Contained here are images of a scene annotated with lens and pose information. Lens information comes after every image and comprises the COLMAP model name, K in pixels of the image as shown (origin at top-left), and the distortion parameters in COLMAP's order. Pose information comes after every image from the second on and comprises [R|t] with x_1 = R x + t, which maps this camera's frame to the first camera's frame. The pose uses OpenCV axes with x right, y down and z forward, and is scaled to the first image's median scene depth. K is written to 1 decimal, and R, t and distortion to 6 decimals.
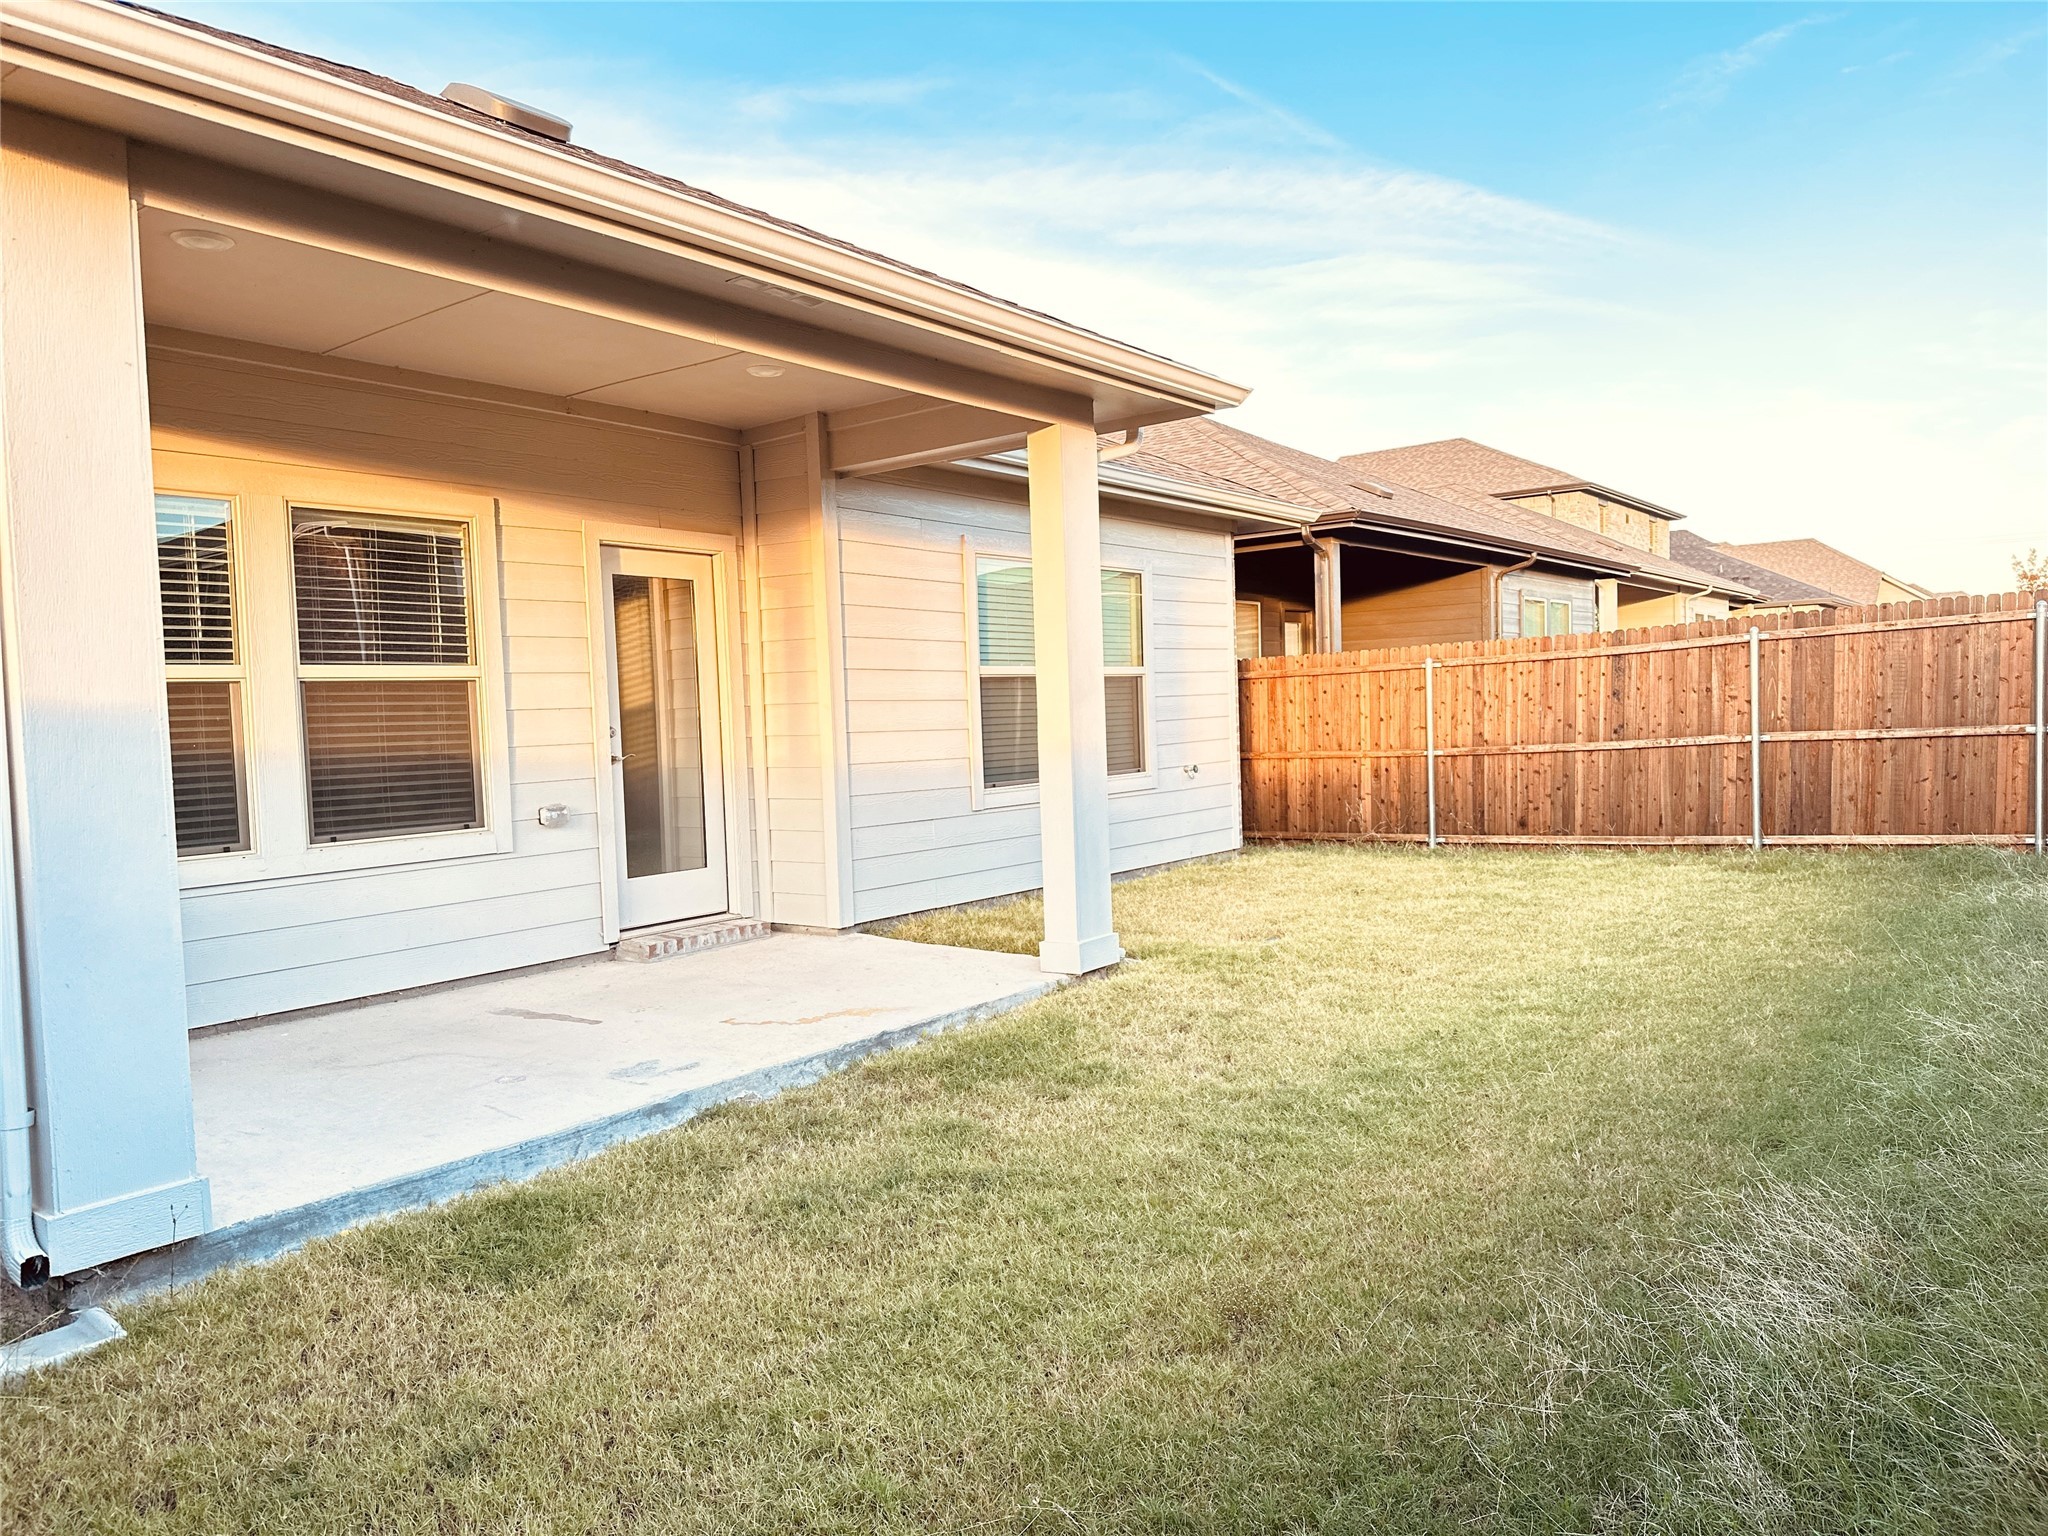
lens RADIAL K [[1398.8, 0, 1015.0], [0, 1398.8, 774.5], [0, 0, 1]] dist [0.189336, -0.343639]
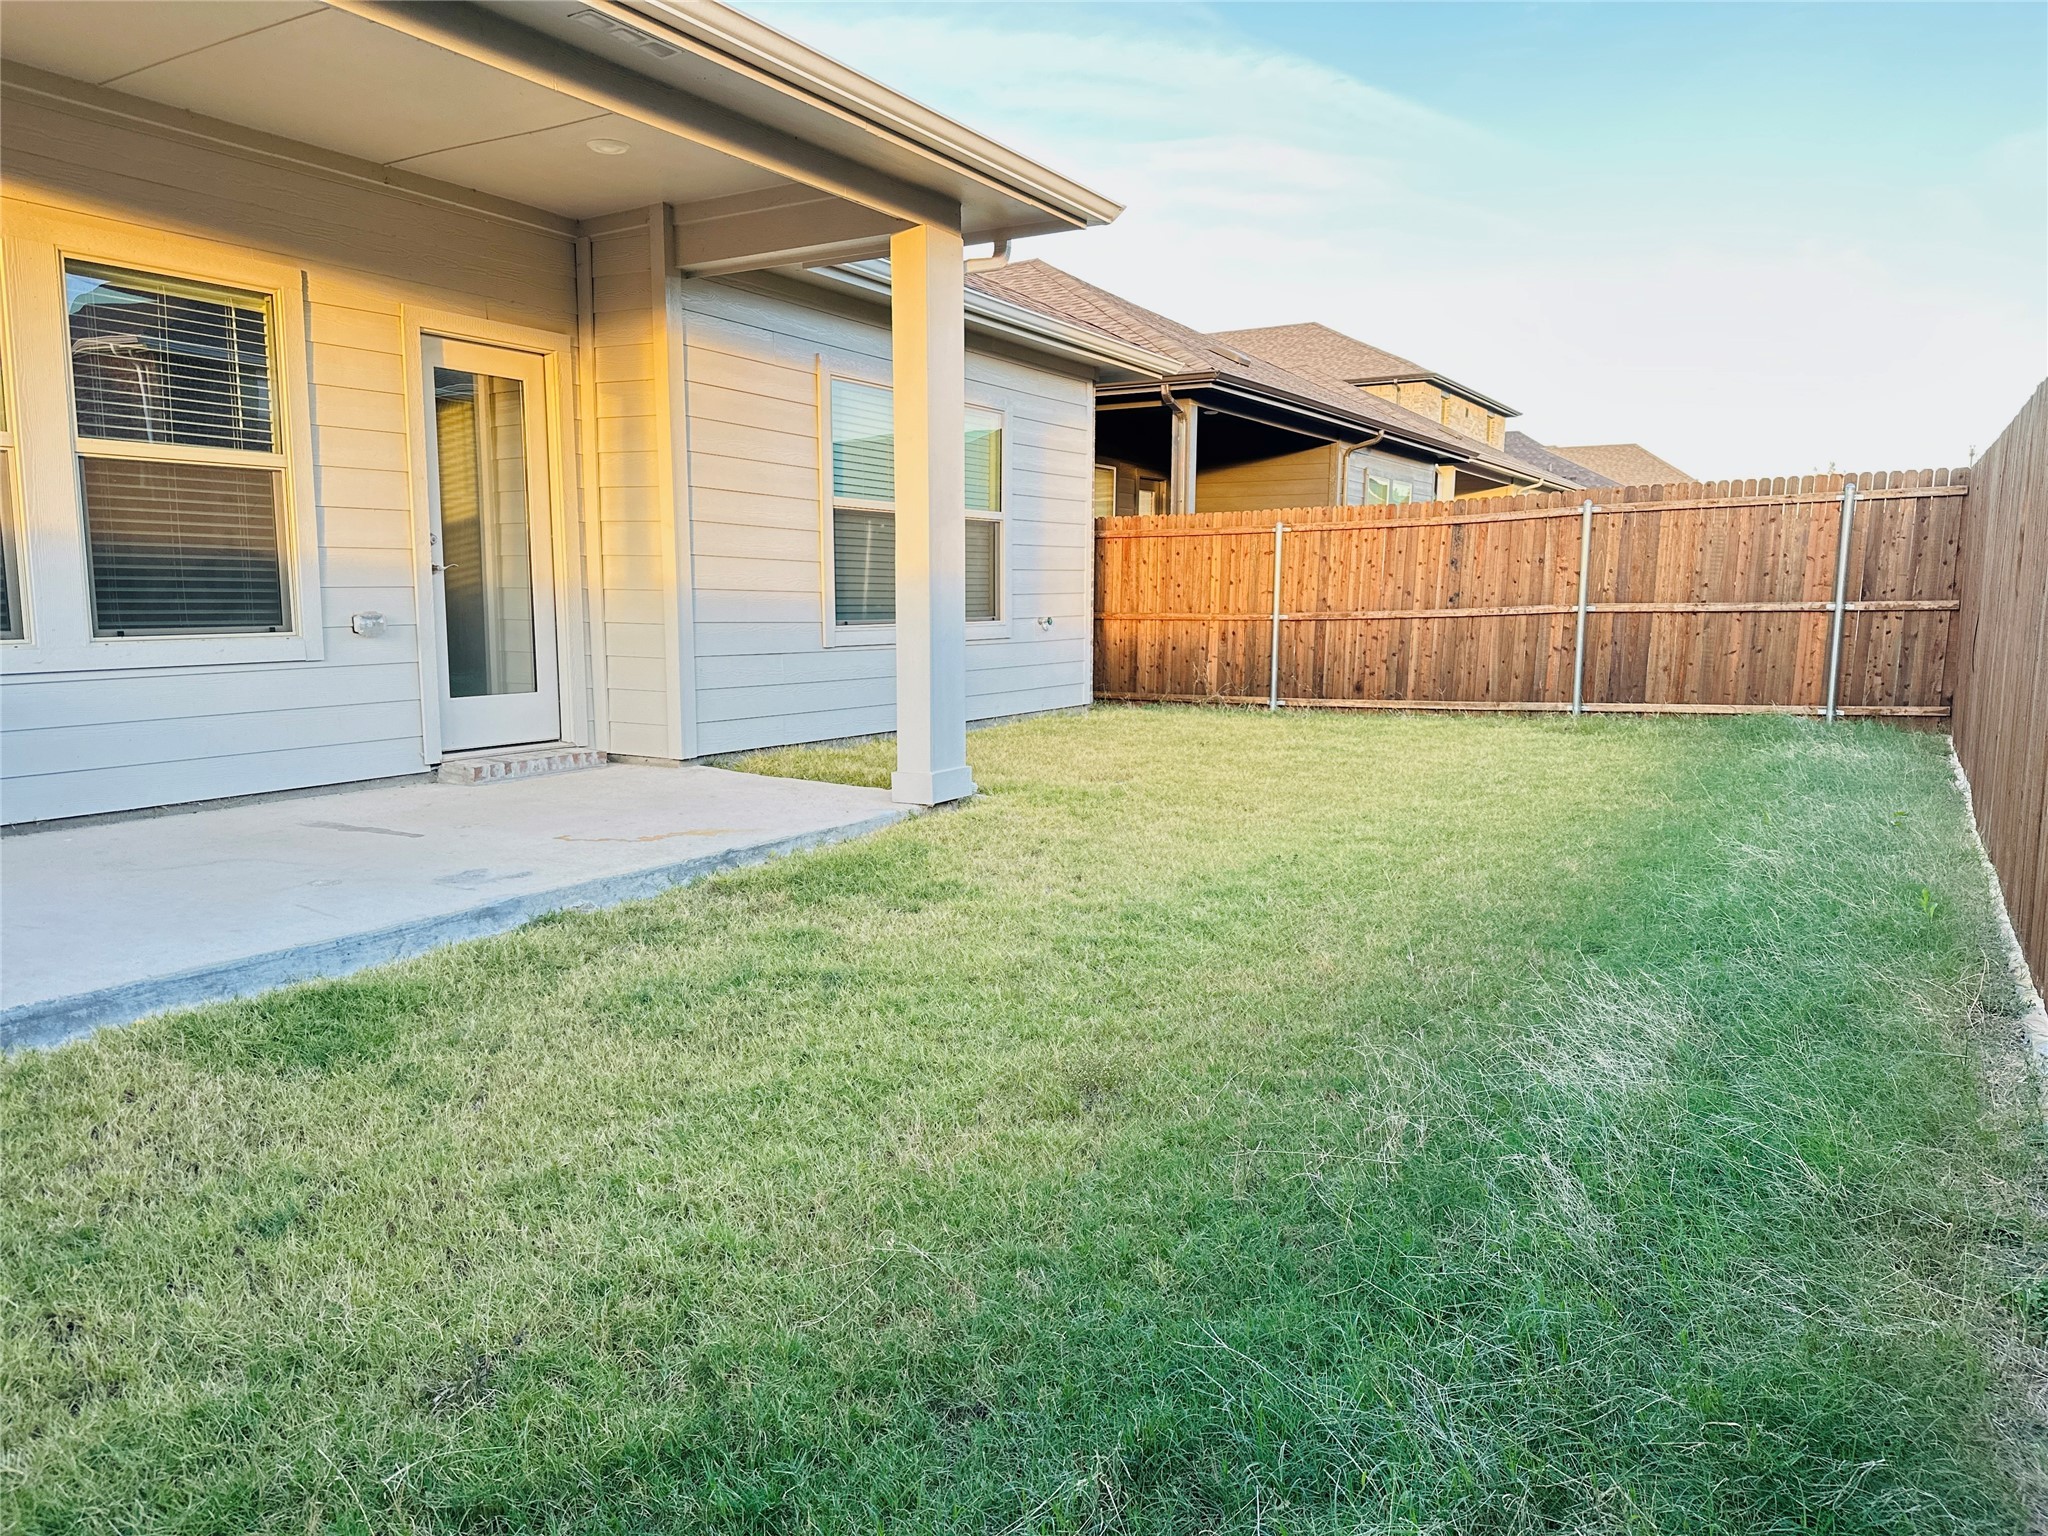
lens RADIAL K [[1398.8, 0, 1015.0], [0, 1398.8, 774.5], [0, 0, 1]] dist [0.189336, -0.343639]
pose [[0.993306, 0.025341, 0.112701, -0.007428], [-0.034499, 0.996192, 0.080065, 0.040104], [-0.110243, -0.083417, 0.990398, 0.016905]]
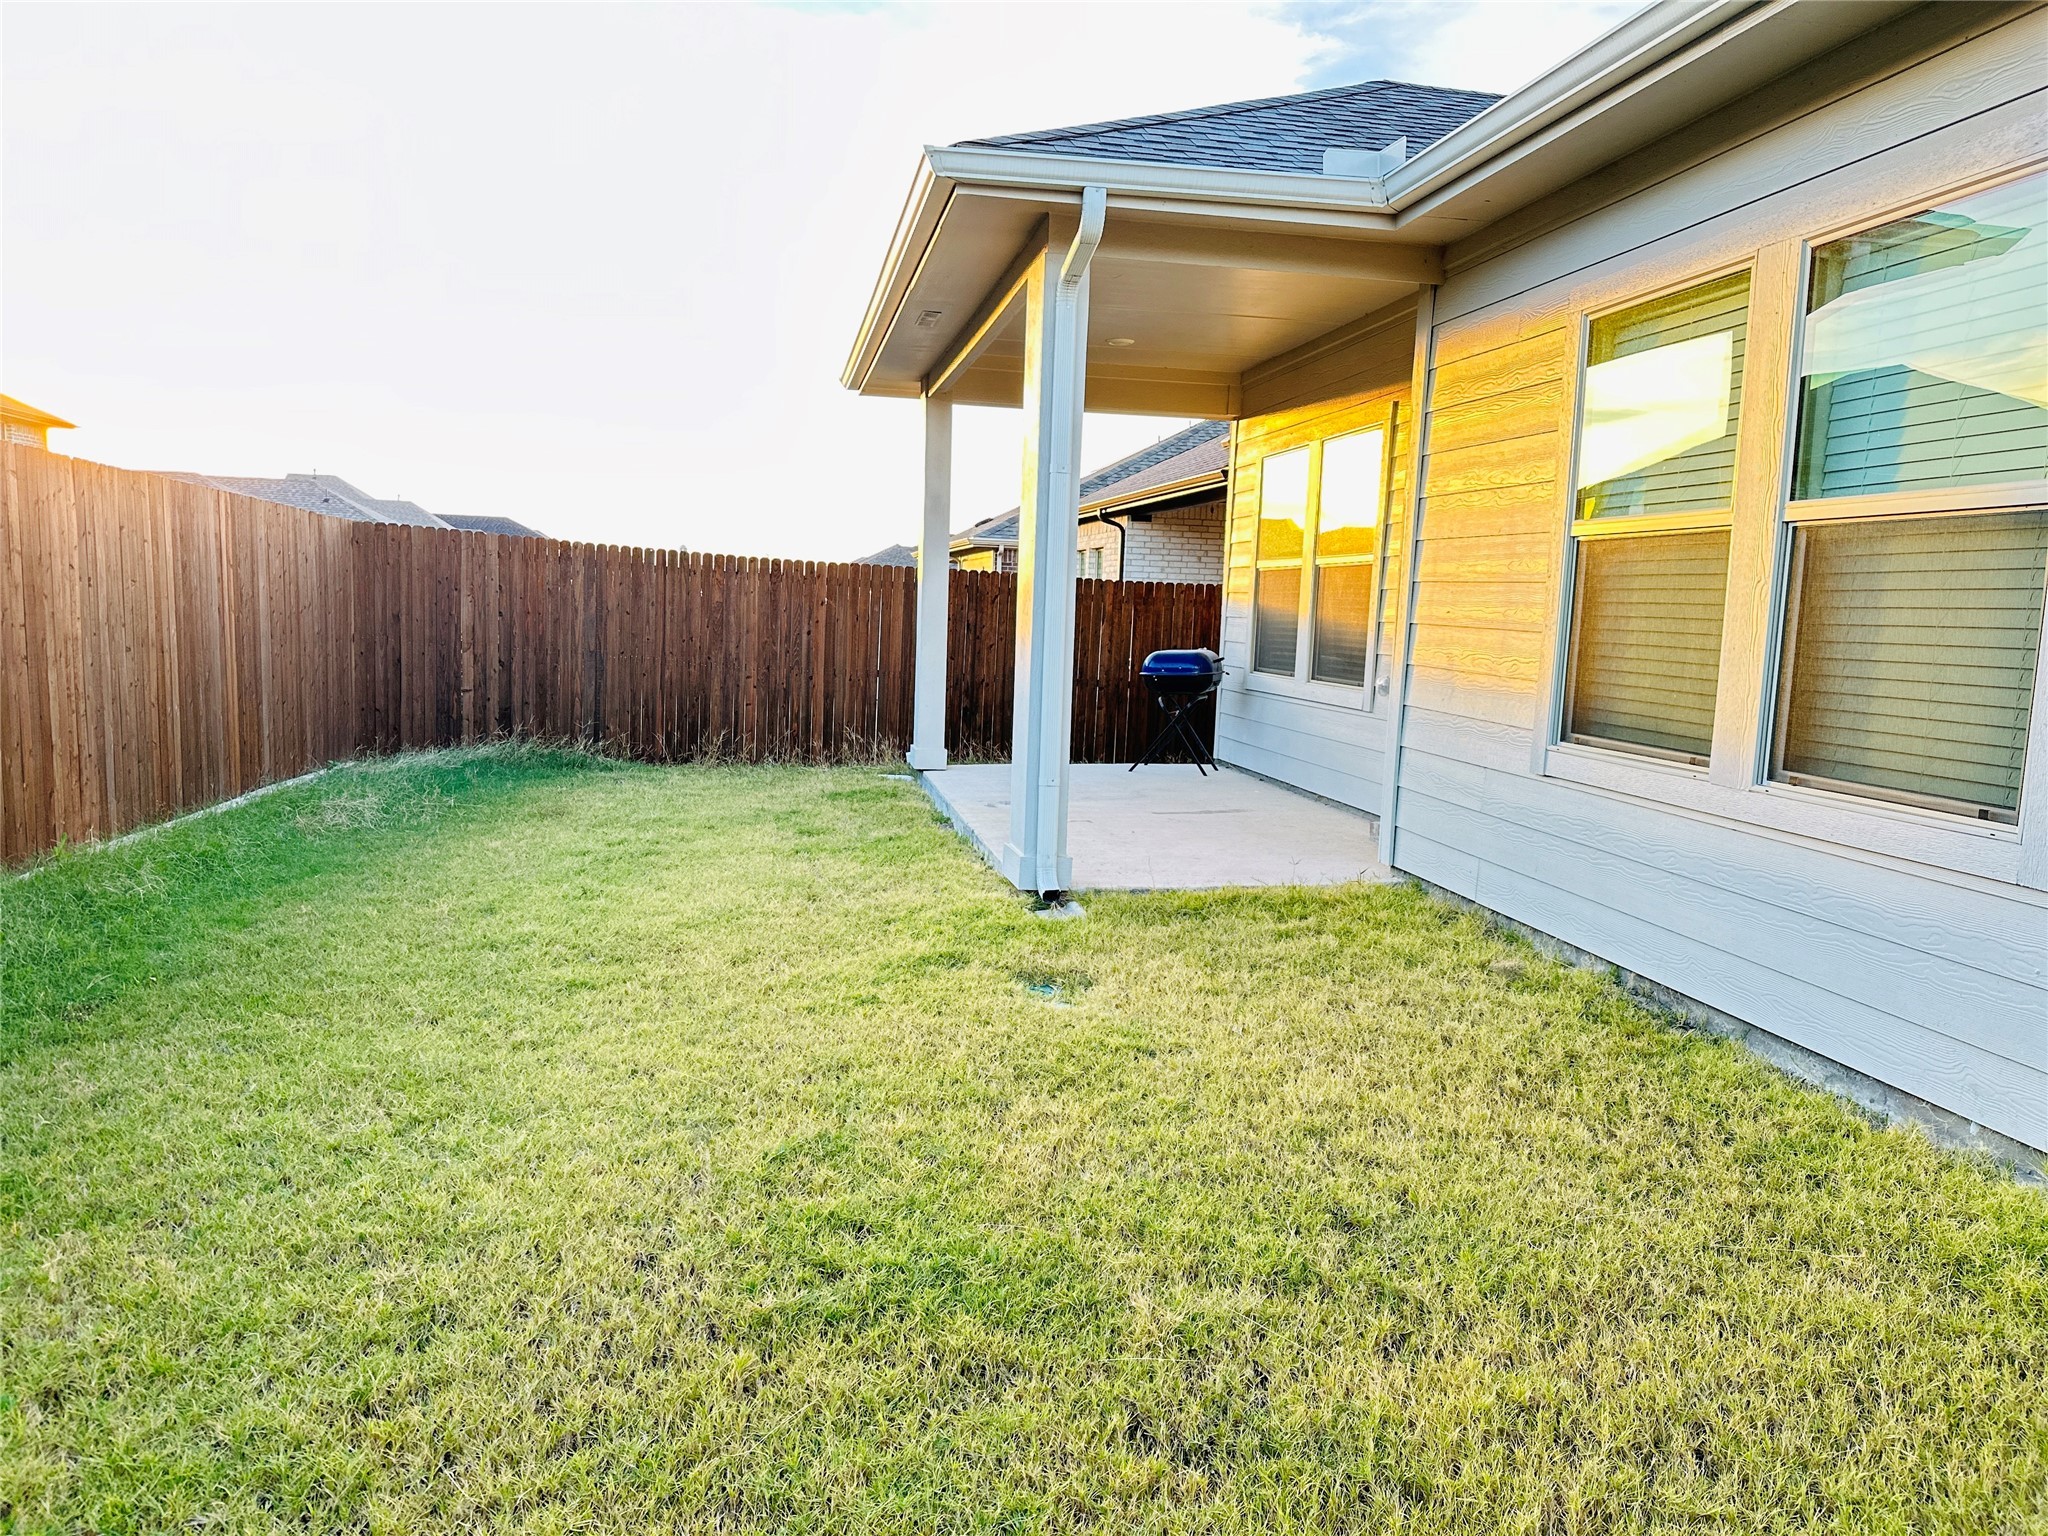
lens RADIAL K [[1421.0, 0, 1011.3], [0, 1421.0, 772.3], [0, 0, 1]] dist [0.153394, -0.286658]
pose [[-0.678735, 0.100516, -0.727472, 0.721278], [-0.041443, 0.983768, 0.174595, -0.091404], [0.733213, 0.148652, -0.663552, 1.604640]]
